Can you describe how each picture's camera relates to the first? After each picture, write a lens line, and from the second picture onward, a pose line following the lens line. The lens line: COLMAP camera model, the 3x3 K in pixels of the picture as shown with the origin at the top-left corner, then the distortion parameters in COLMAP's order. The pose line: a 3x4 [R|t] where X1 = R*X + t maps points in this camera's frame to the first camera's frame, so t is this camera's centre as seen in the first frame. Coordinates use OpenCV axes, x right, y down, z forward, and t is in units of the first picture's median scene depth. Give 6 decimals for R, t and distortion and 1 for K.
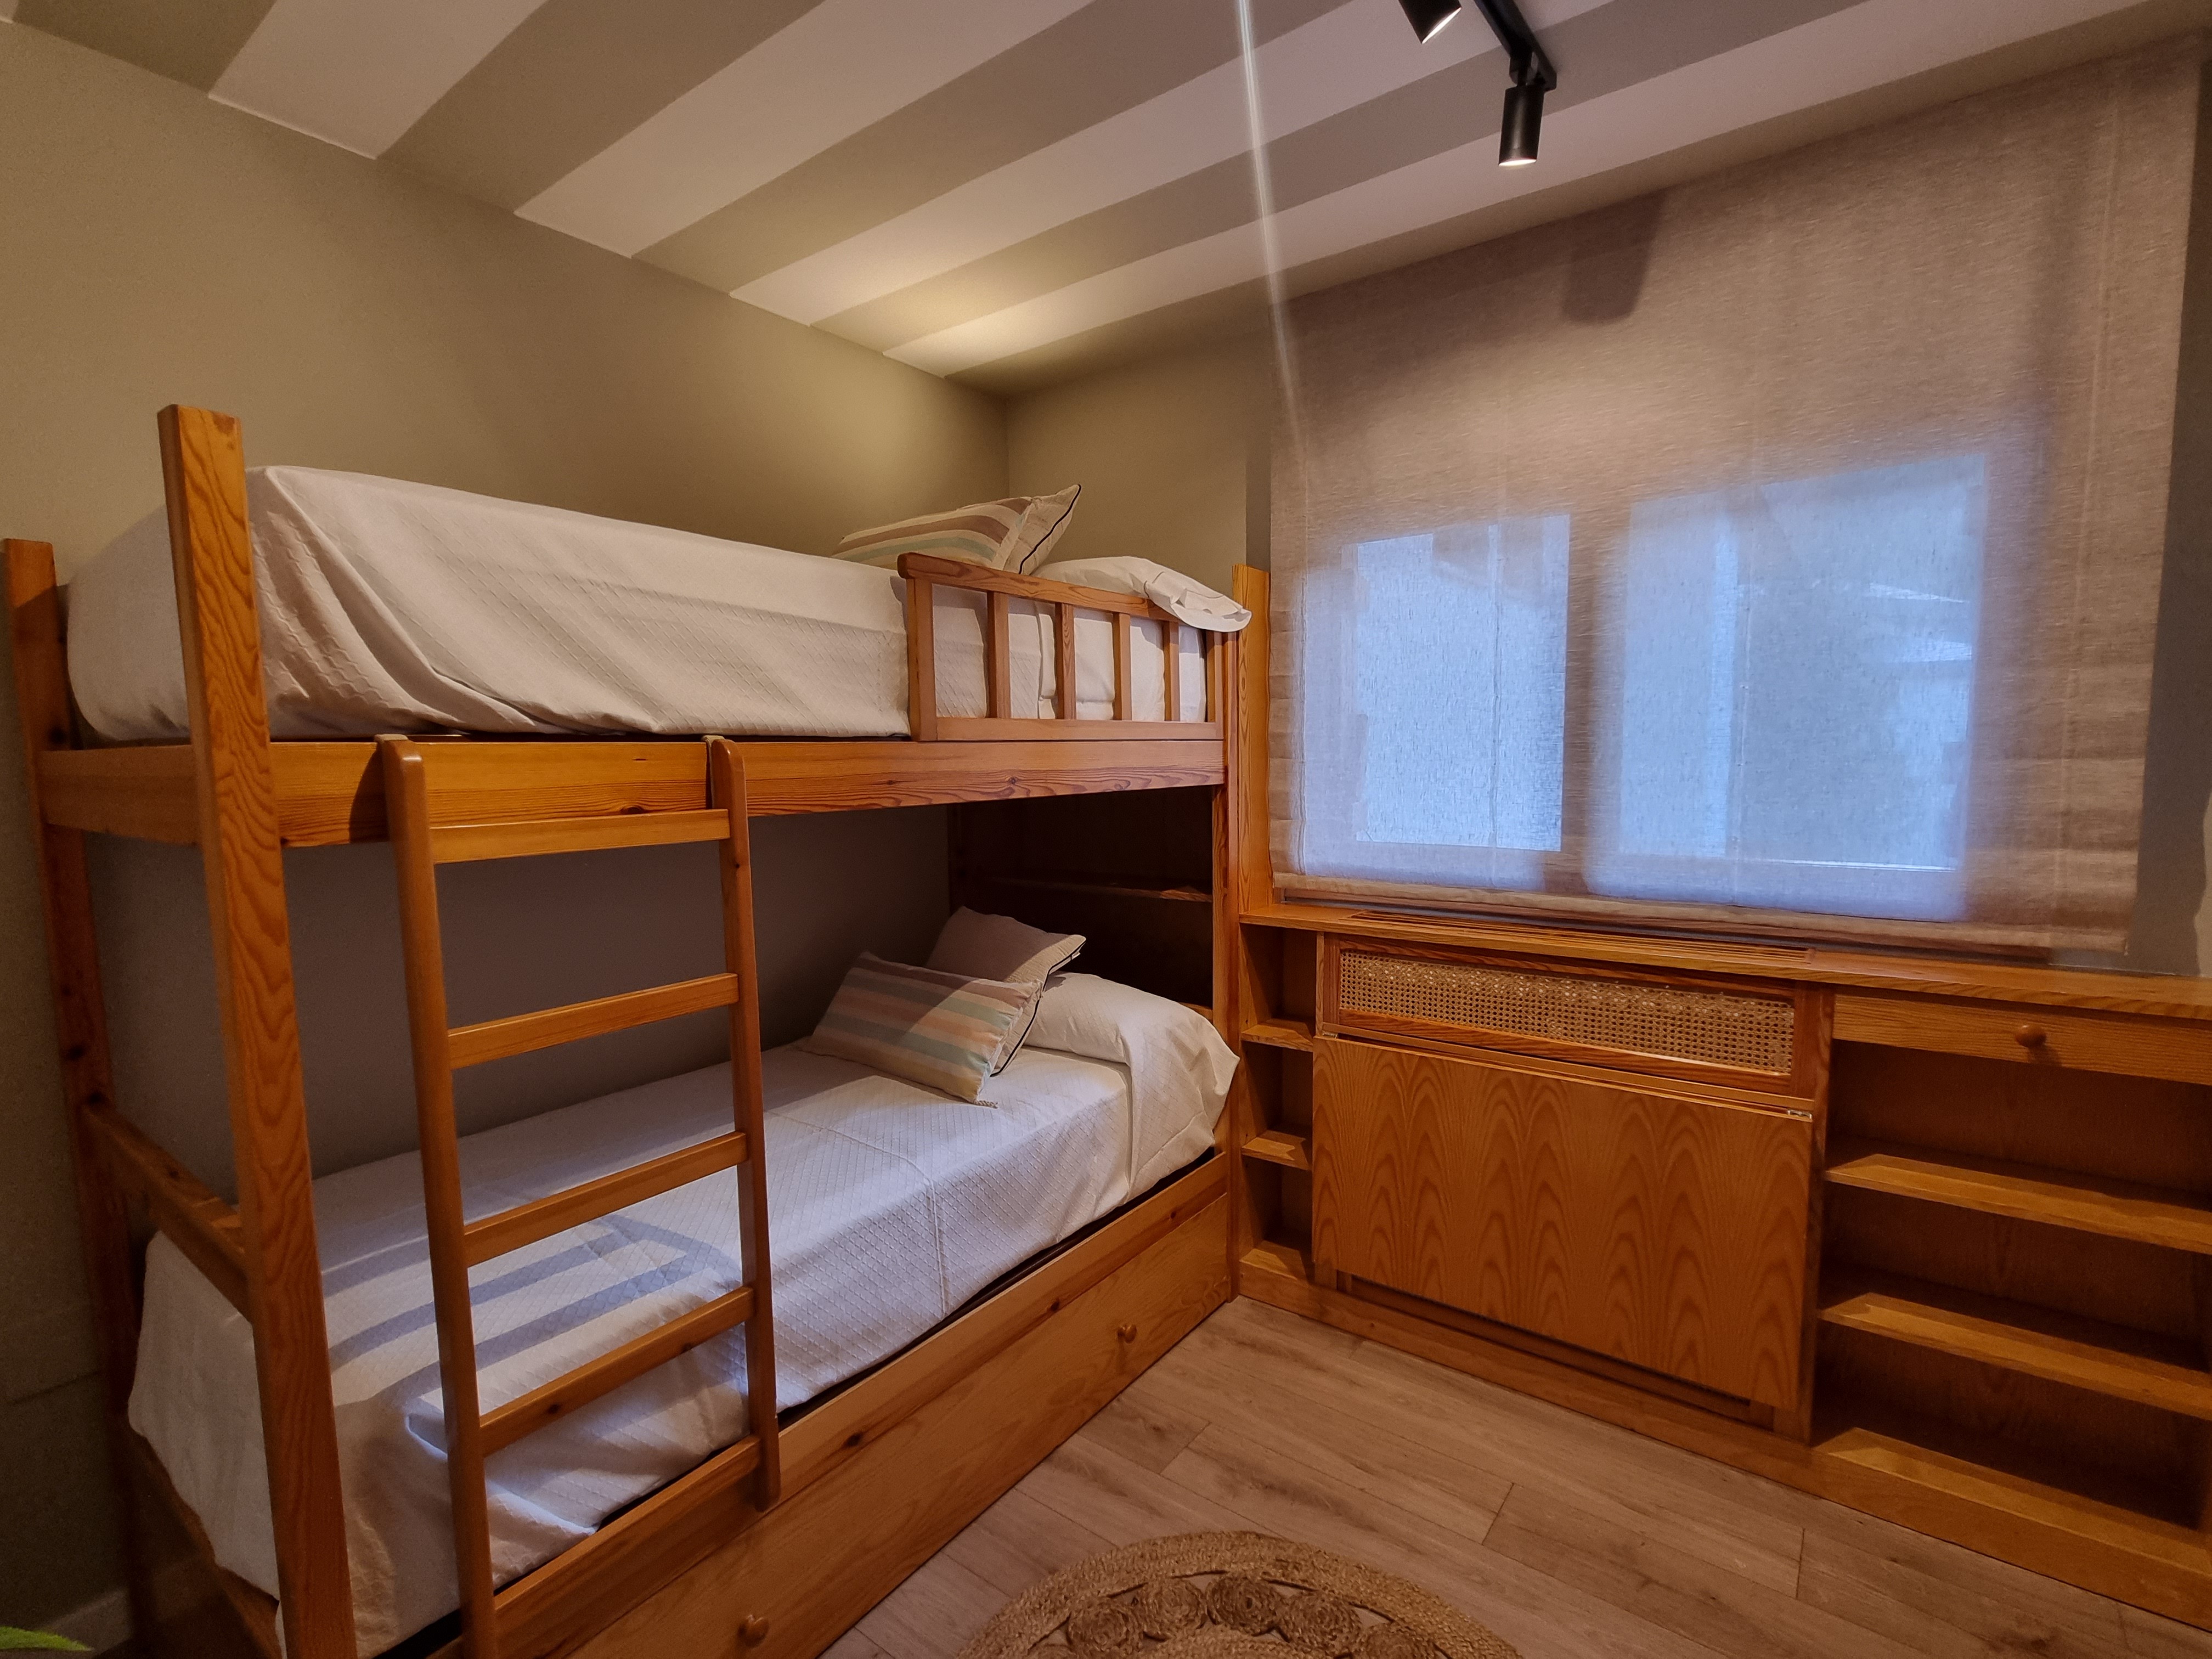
lens RADIAL K [[980.5, 0, 1106.0], [0, 980.5, 829.5], [0, 0, 1]] dist [0.002471, 0.000031]
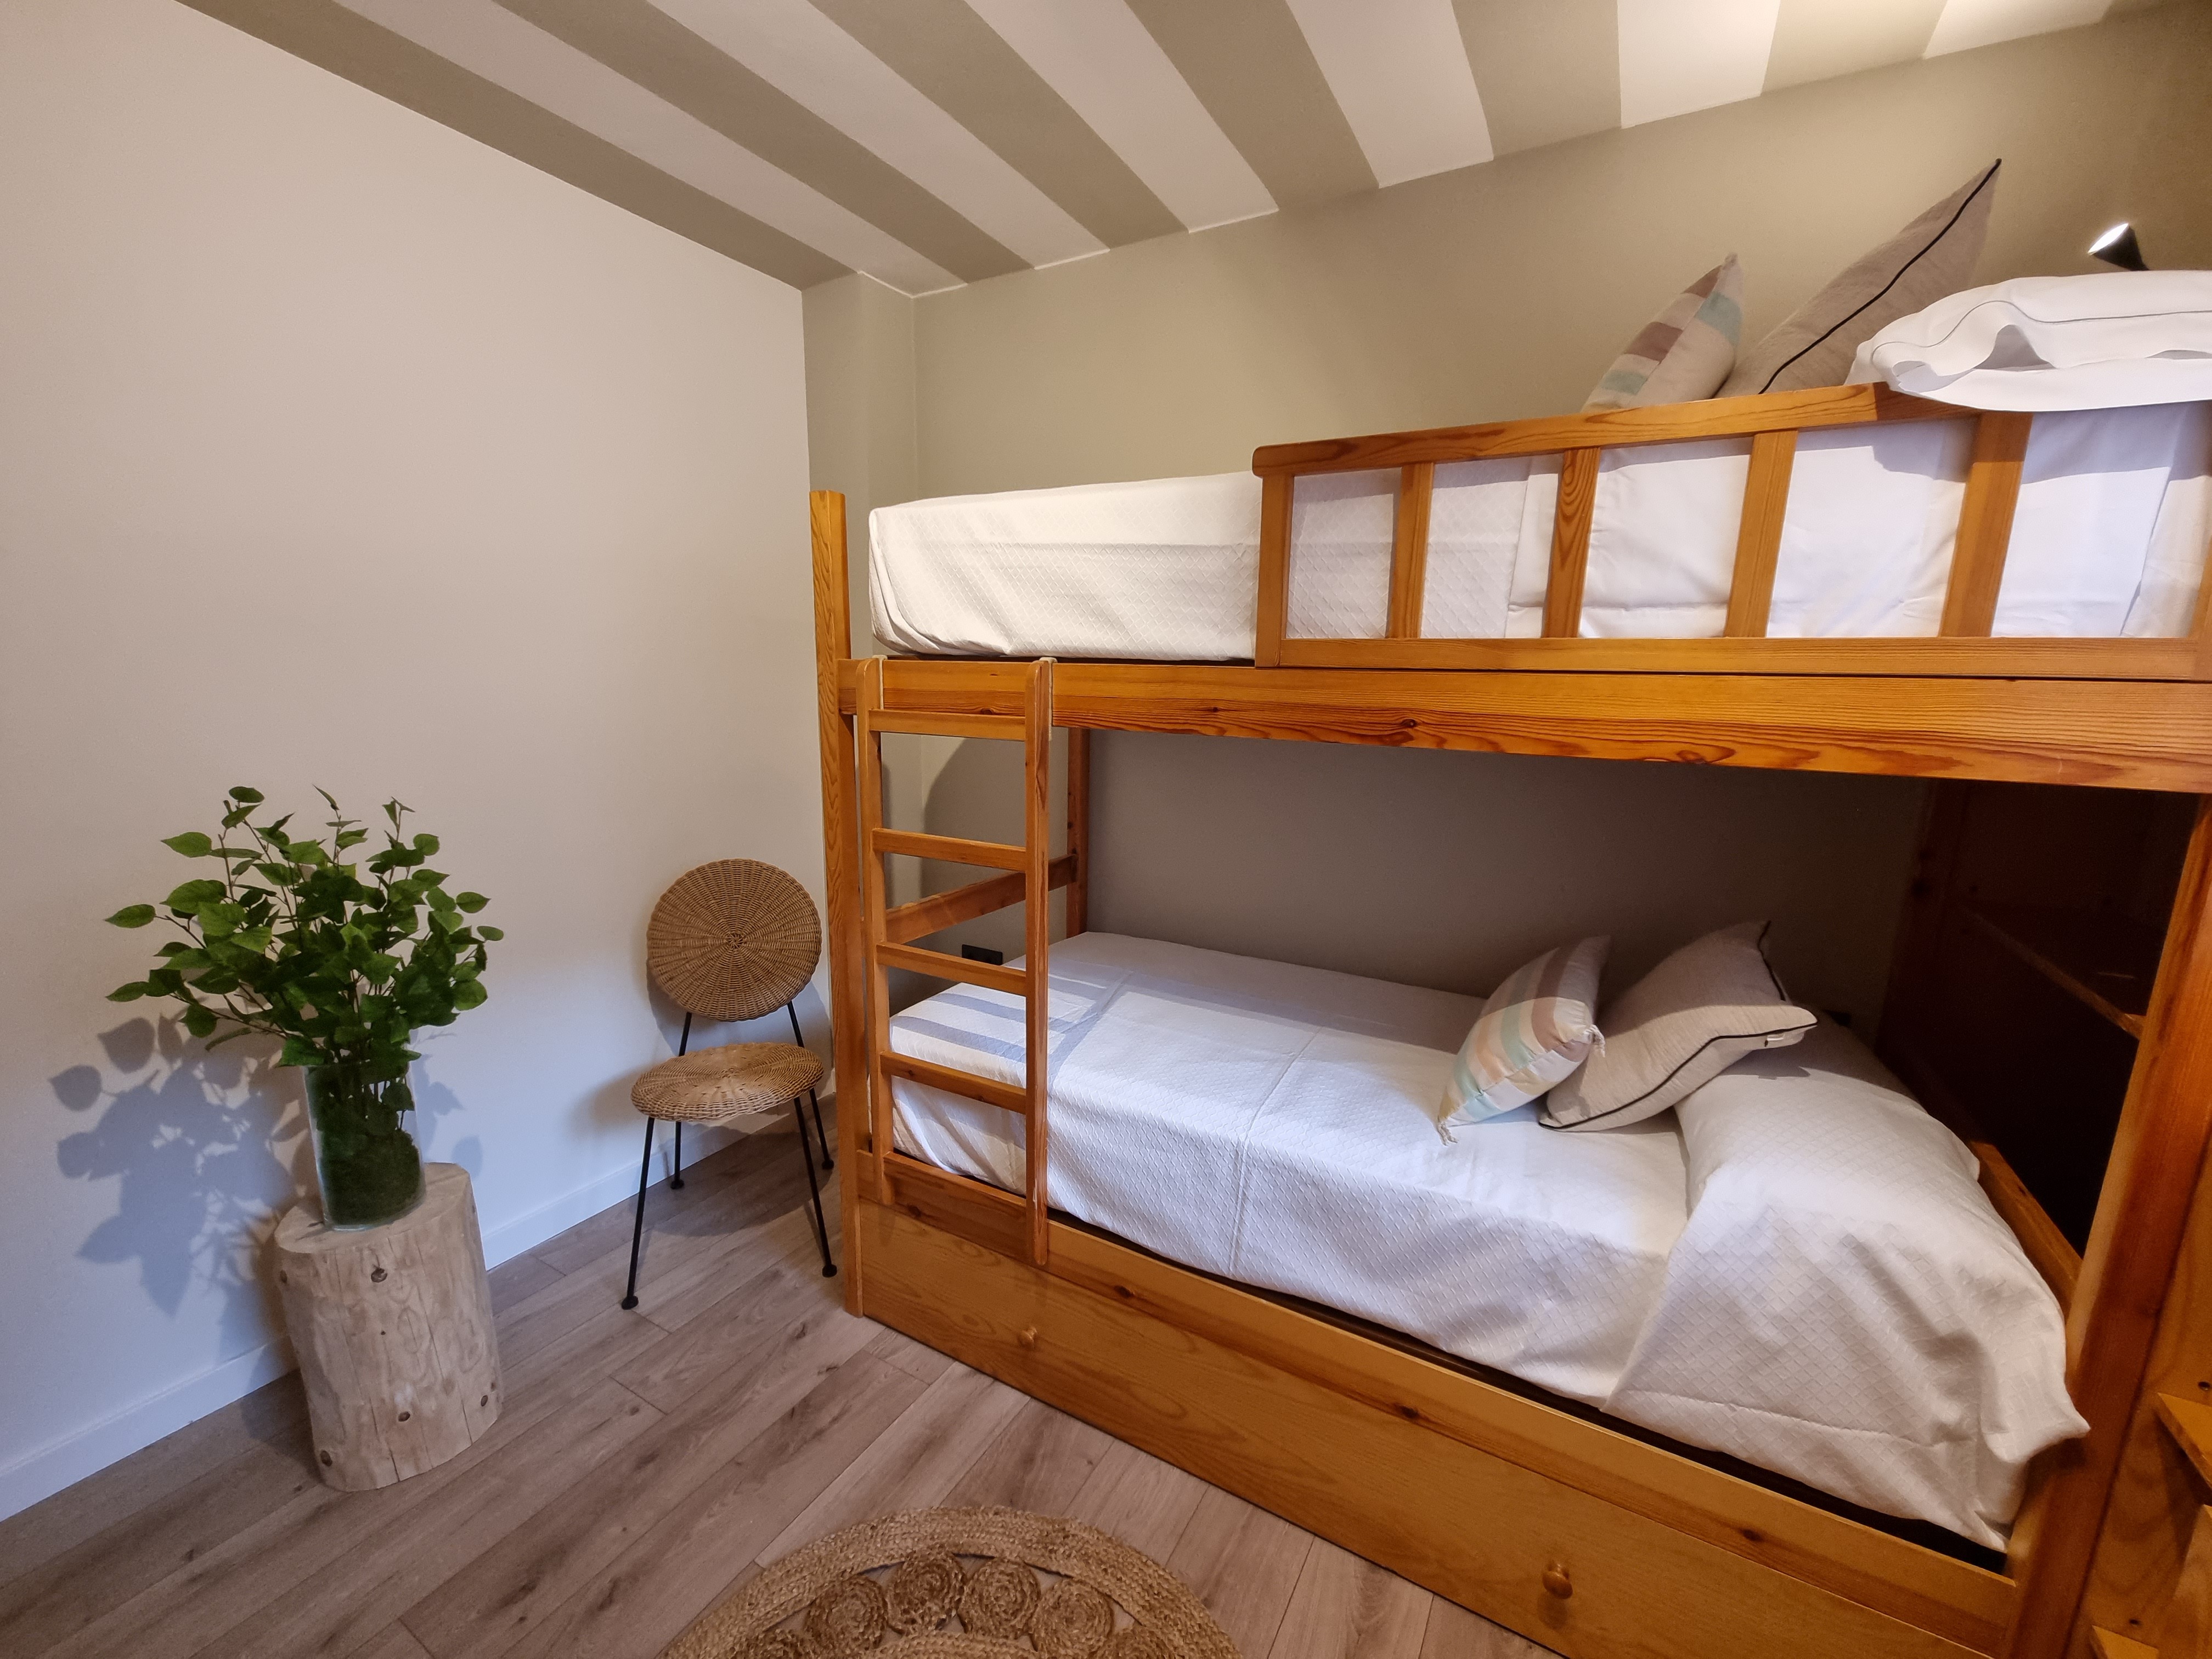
lens RADIAL K [[872.5, 0, 1106.0], [0, 872.5, 829.5], [0, 0, 1]] dist [-0.001107, -0.000083]
pose [[0.160119, 0.194560, -0.967734, 0.543164], [-0.103422, 0.978293, 0.179571, -0.068124], [0.981665, 0.071332, 0.176765, 0.686198]]
